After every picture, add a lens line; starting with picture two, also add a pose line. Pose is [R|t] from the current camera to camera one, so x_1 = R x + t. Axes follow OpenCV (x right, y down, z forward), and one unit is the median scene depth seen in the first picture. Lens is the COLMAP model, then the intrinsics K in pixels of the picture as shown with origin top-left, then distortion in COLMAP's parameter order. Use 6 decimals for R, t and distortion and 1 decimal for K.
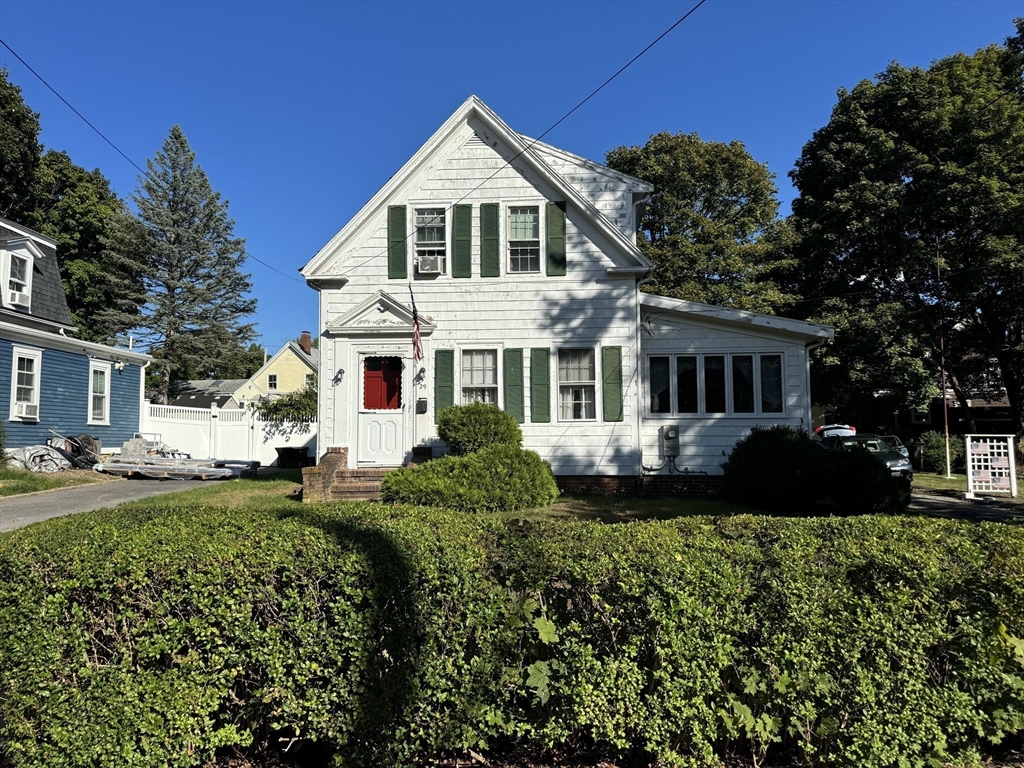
lens RADIAL K [[721.9, 0, 511.9], [0, 721.9, 385.8], [0, 0, 1]] dist [0.006226, -0.008981]
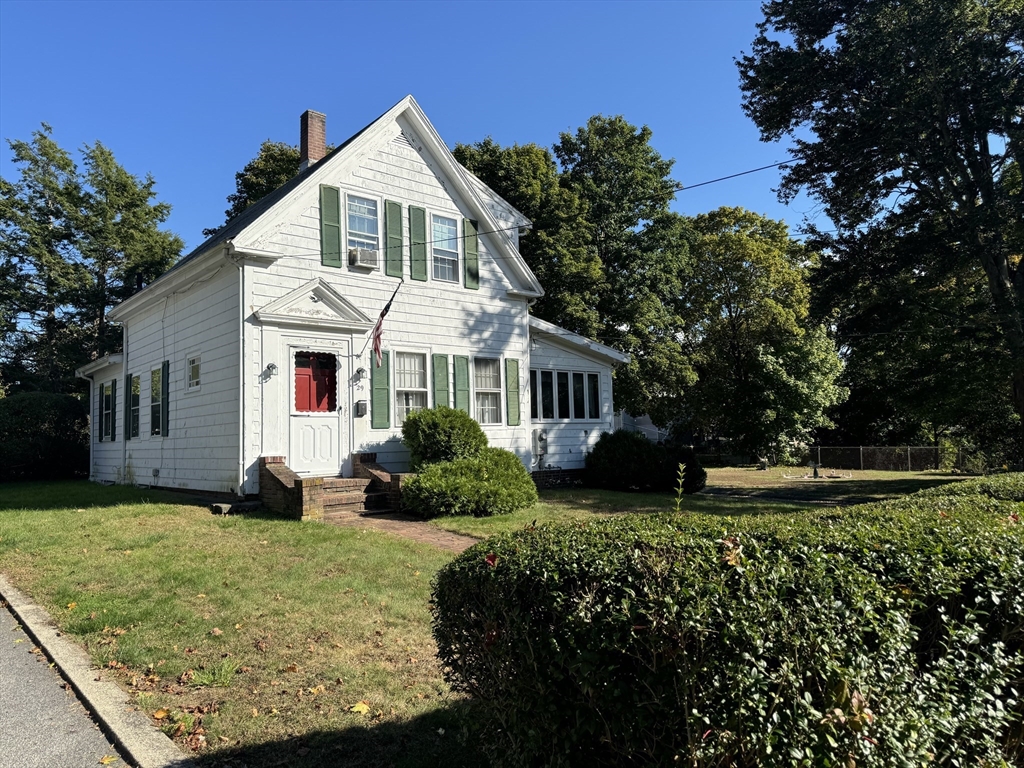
lens RADIAL K [[721.9, 0, 512.3], [0, 721.9, 383.0], [0, 0, 1]] dist [0.006226, -0.008981]
pose [[0.682910, 0.042235, 0.729281, -0.666060], [-0.025293, 0.999096, -0.034177, 0.021685], [-0.730065, 0.004894, 0.683360, 0.225970]]
